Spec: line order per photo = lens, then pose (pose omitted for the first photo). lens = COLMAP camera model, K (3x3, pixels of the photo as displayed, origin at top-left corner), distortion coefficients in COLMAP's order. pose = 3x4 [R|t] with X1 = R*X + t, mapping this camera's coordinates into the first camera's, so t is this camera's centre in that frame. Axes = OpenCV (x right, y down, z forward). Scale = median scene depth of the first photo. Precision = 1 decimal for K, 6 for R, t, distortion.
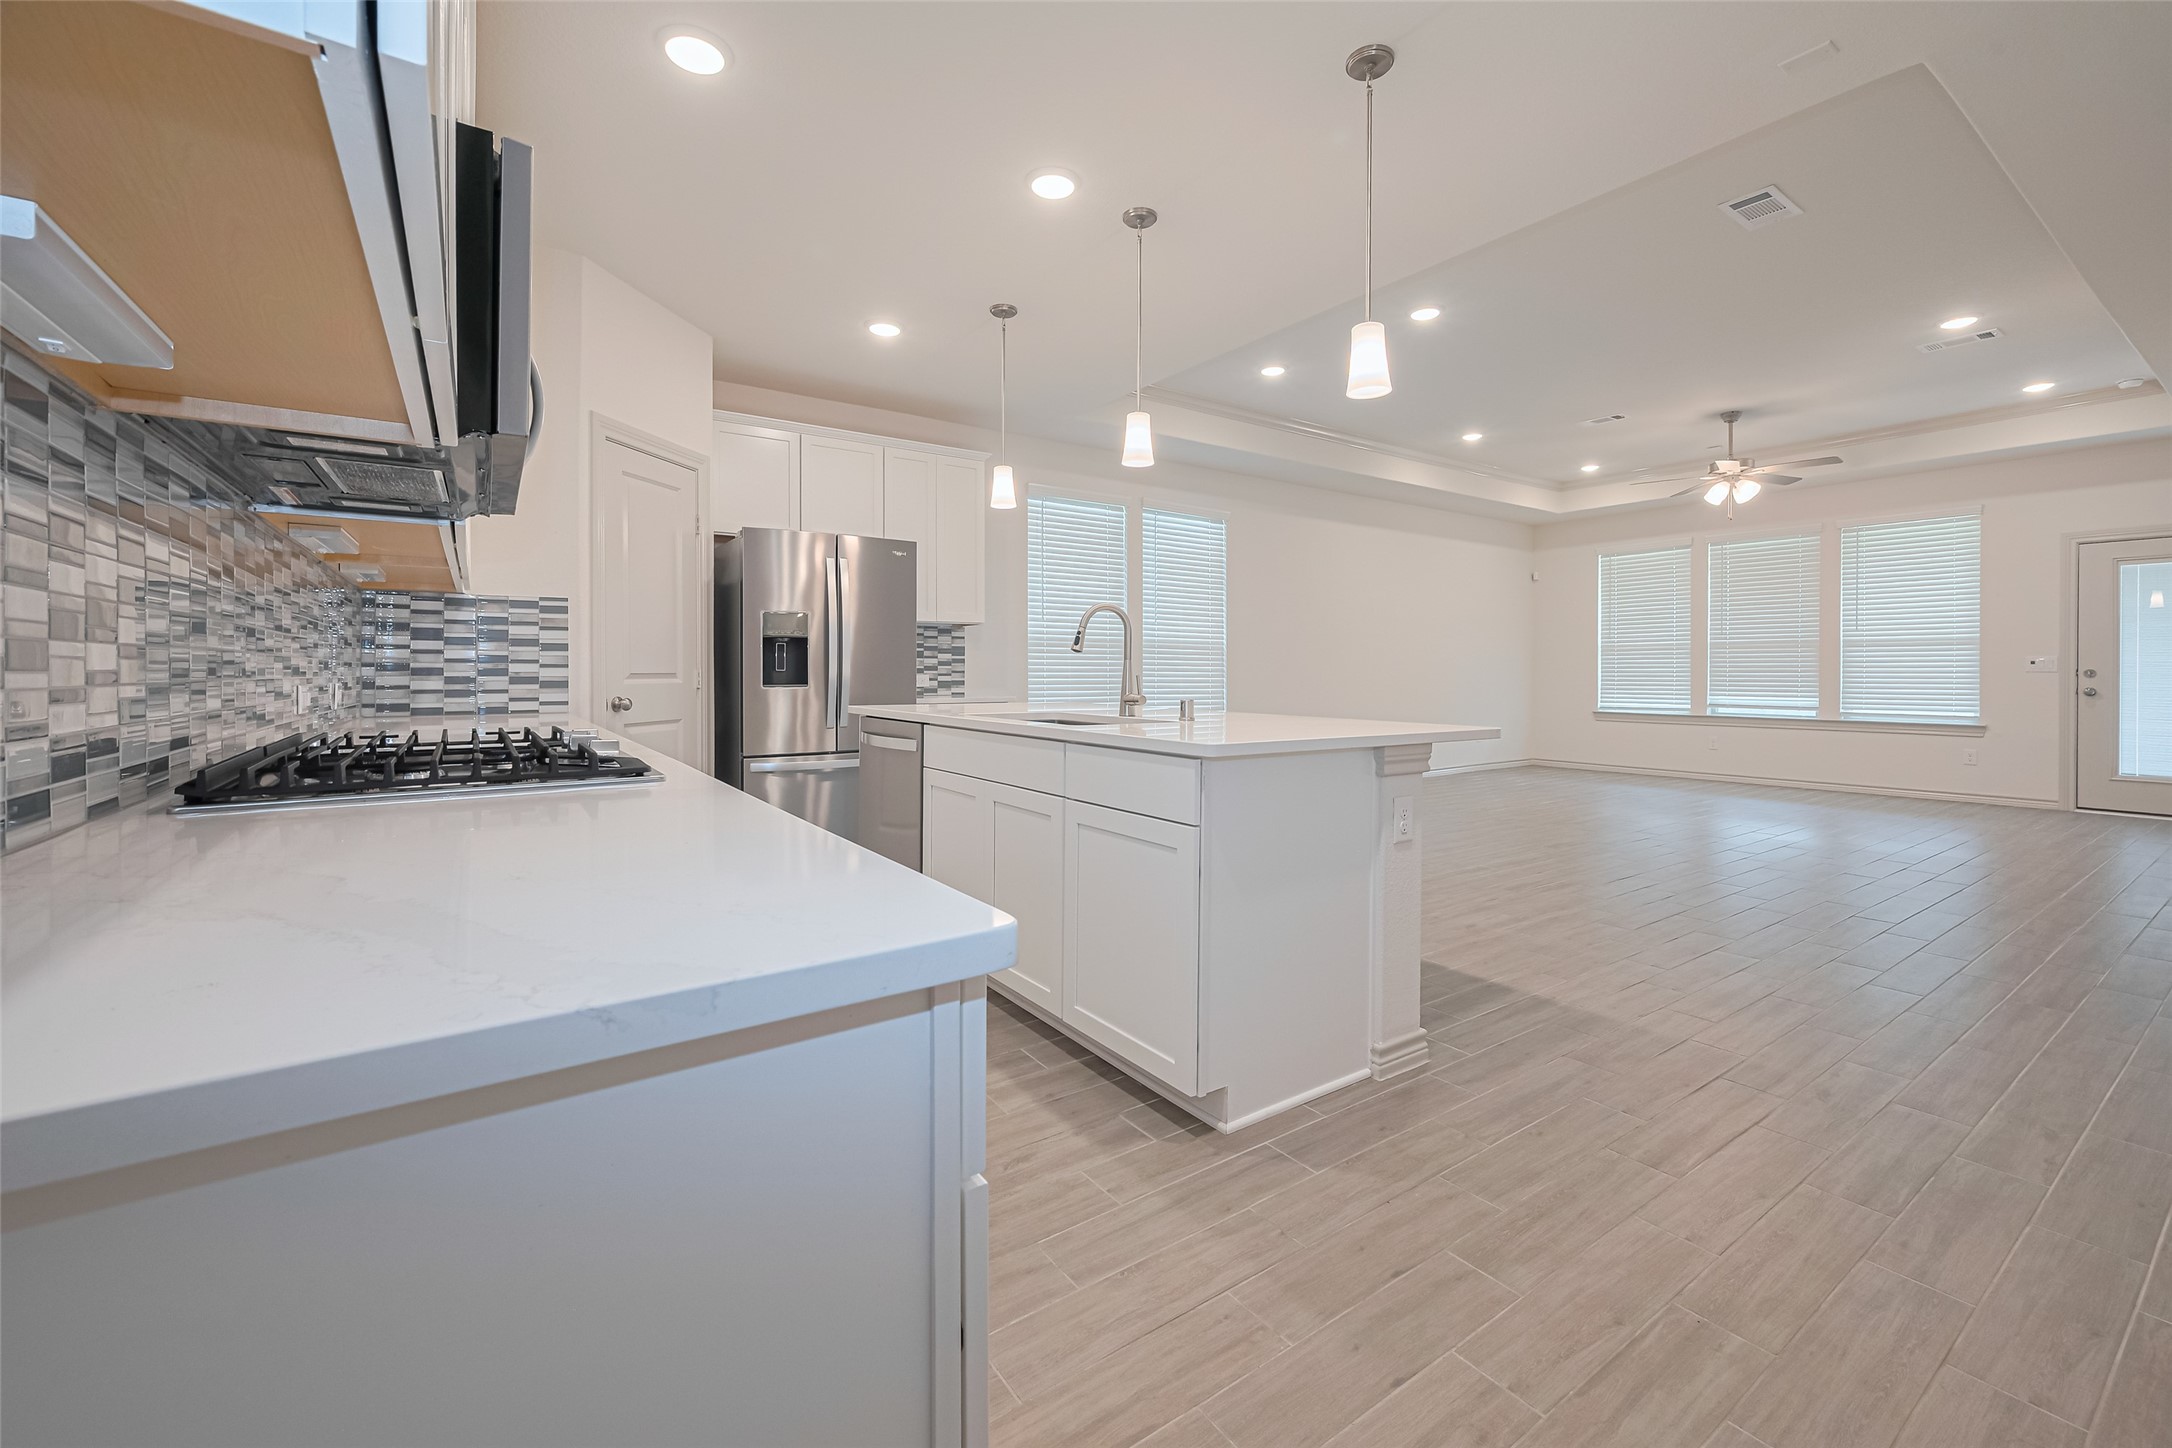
lens RADIAL K [[881.5, 0, 1098.1], [0, 881.5, 677.4], [0, 0, 1]] dist [-0.000104, 0.000003]
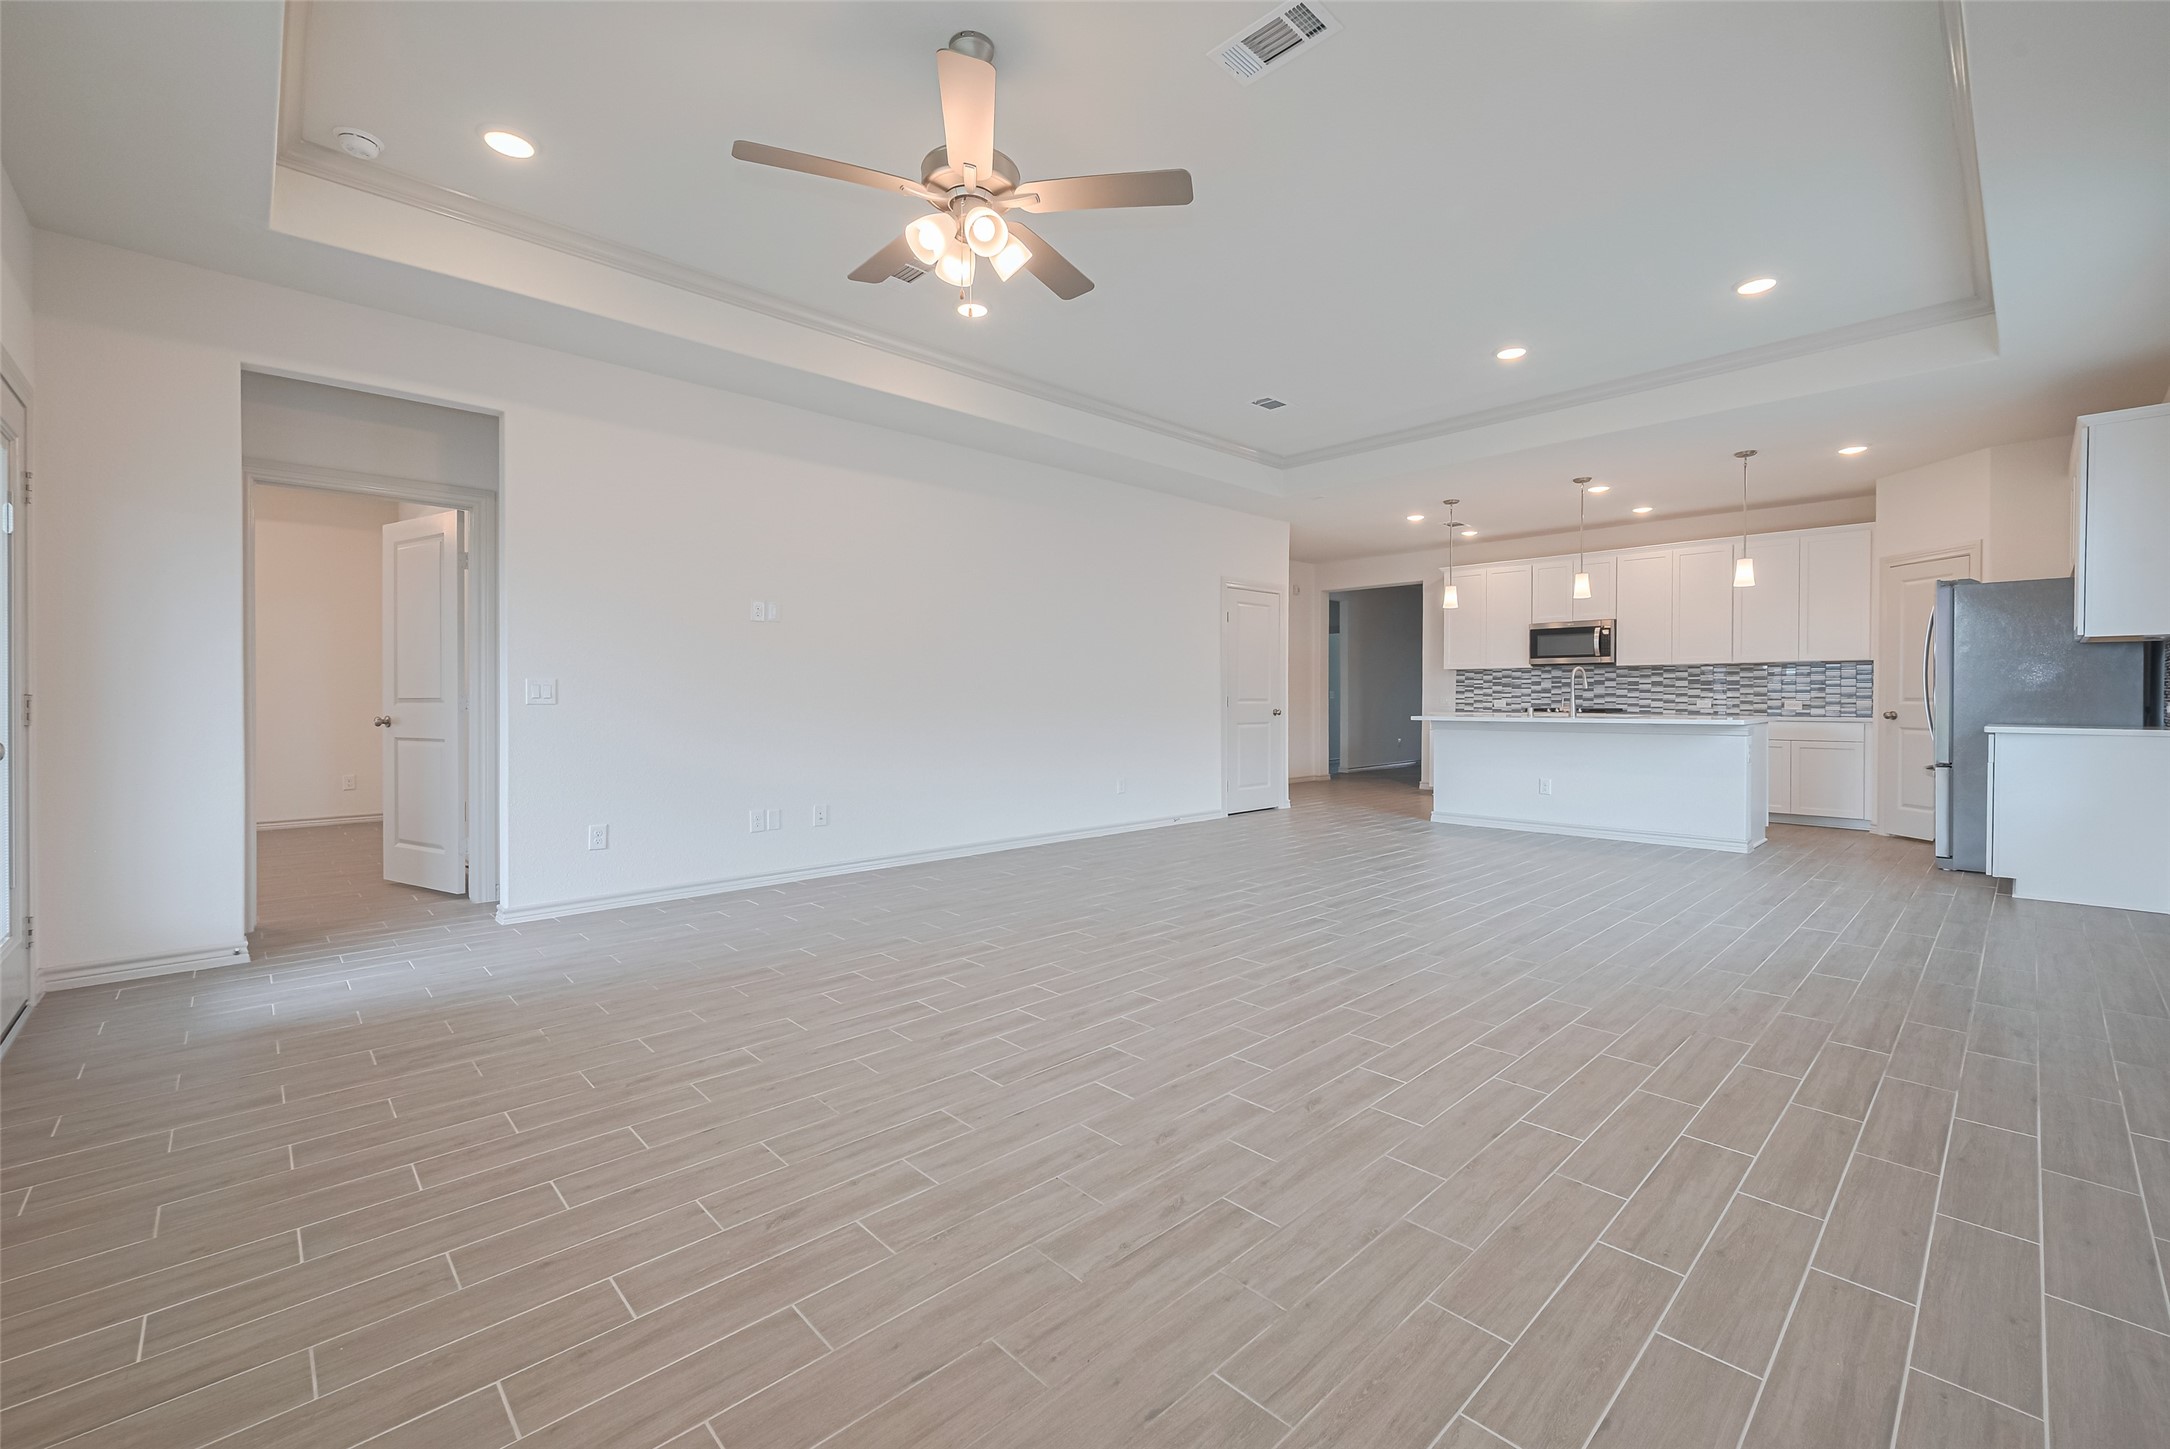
lens RADIAL K [[891.3, 0, 1087.5], [0, 891.3, 707.7], [0, 0, 1]] dist [-0.001658, -0.000343]
pose [[-0.988533, 0.002377, -0.150984, 0.844051], [-0.000593, 0.999807, 0.019621, -0.012207], [0.151001, 0.019485, -0.988342, 1.604891]]
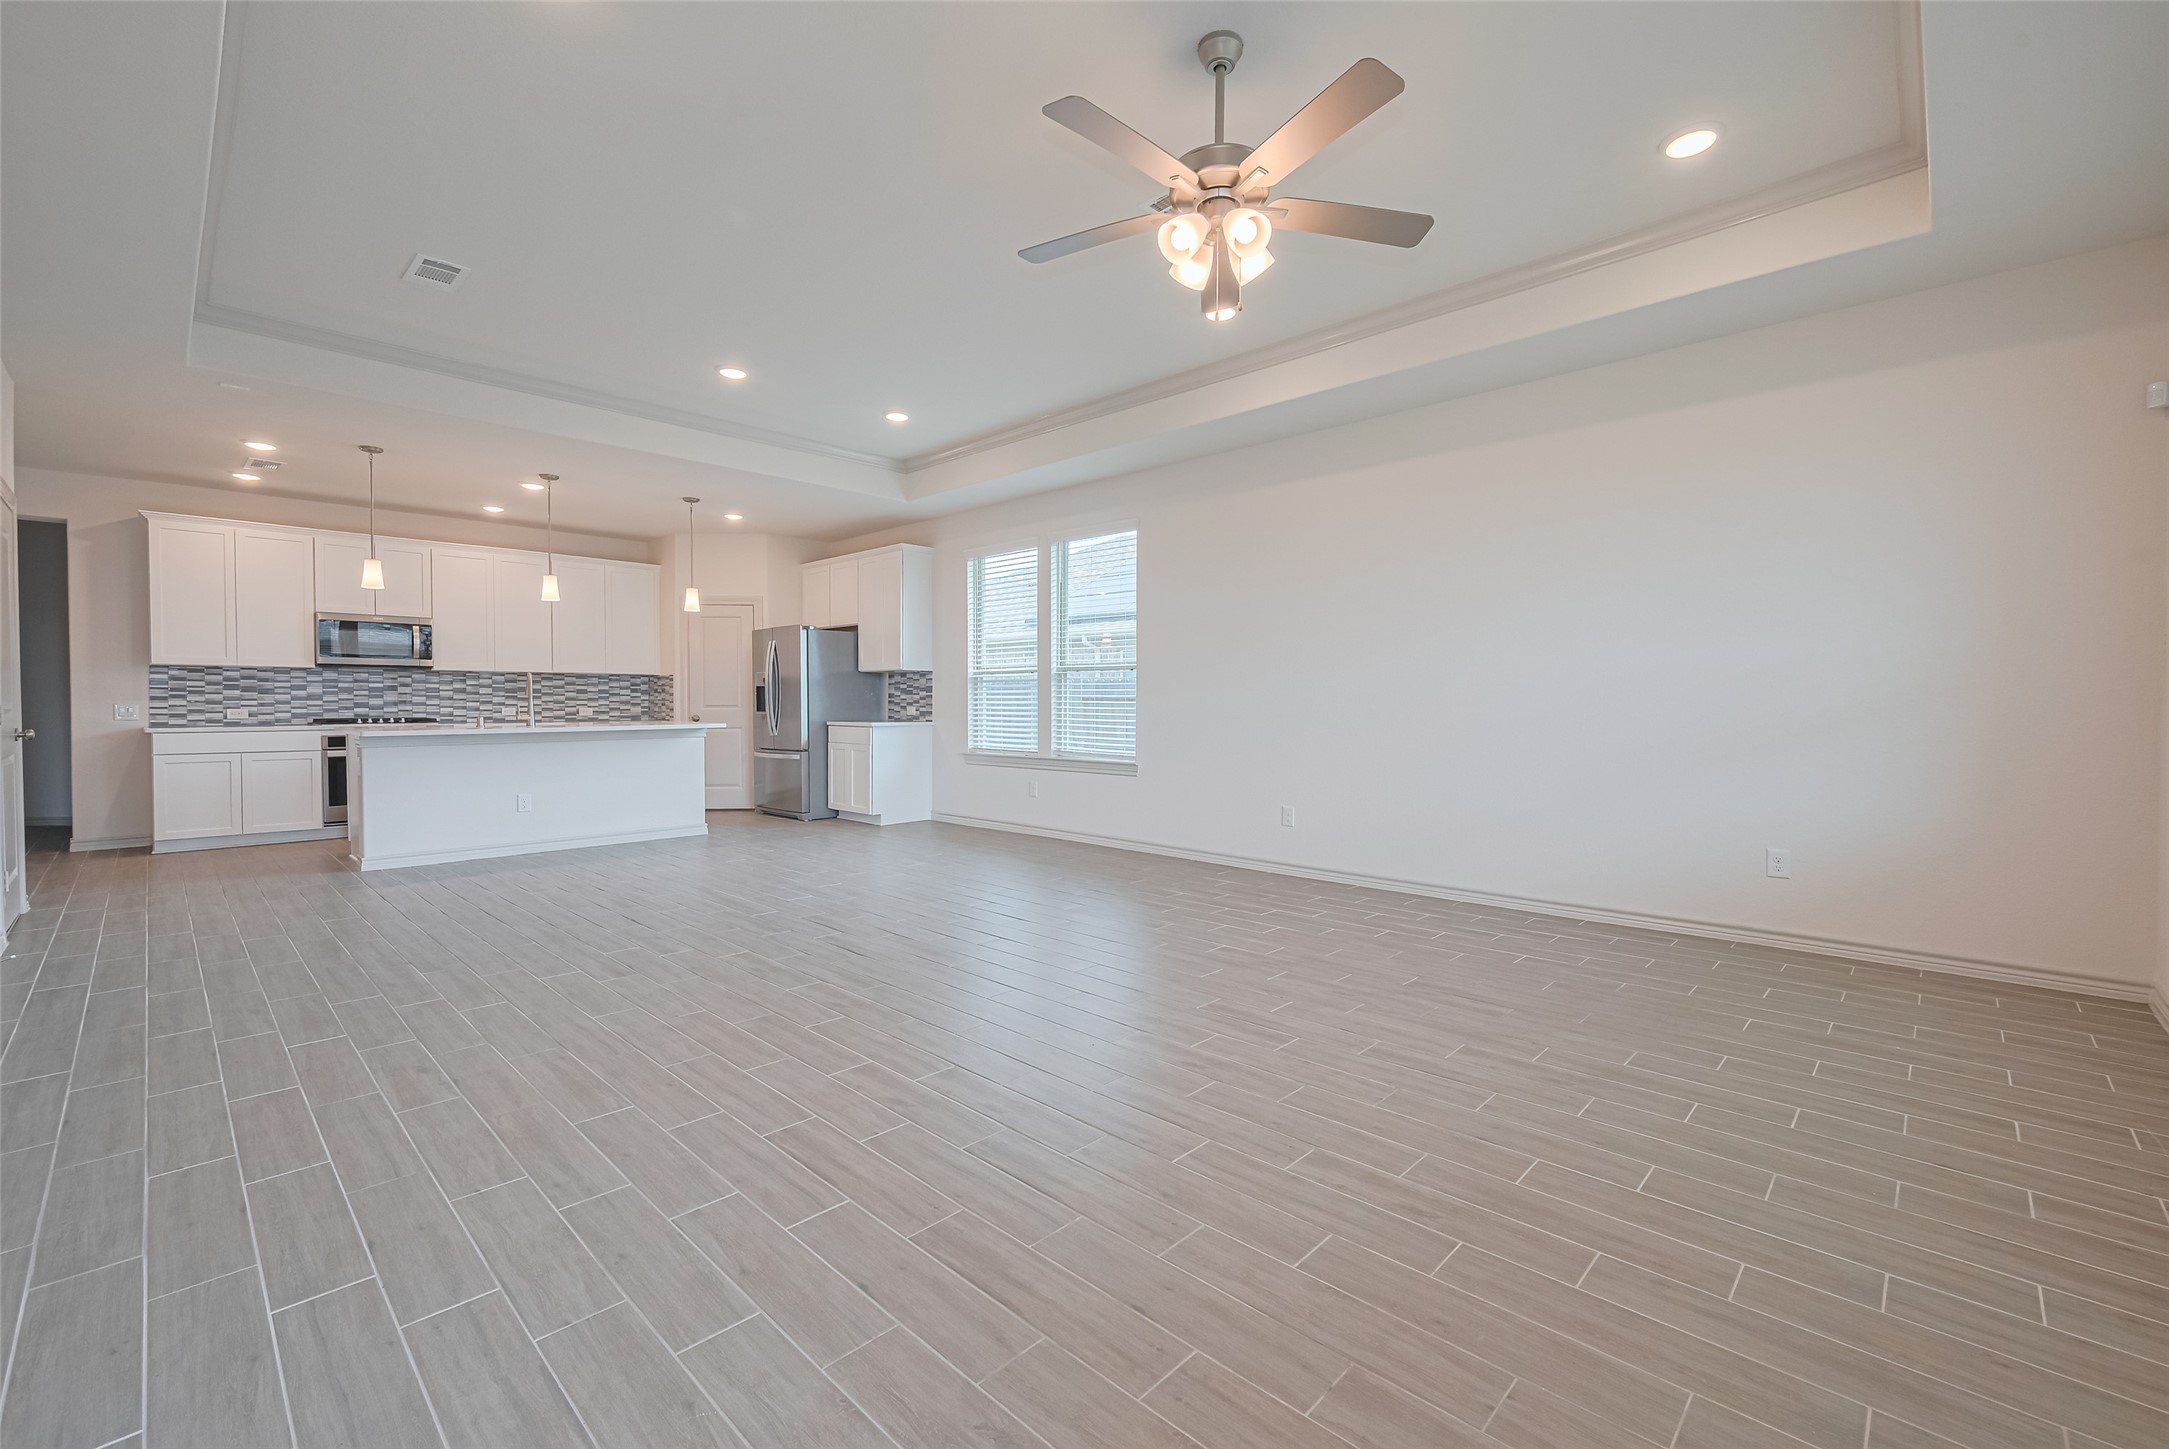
lens RADIAL K [[910.8, 0, 1092.6], [0, 910.8, 721.6], [0, 0, 1]] dist [0.001457, 0.000589]
pose [[0.199581, 0.020189, -0.979673, 1.279255], [-0.006532, 0.999793, 0.019273, -0.009057], [0.979859, 0.002553, 0.199672, 0.985016]]
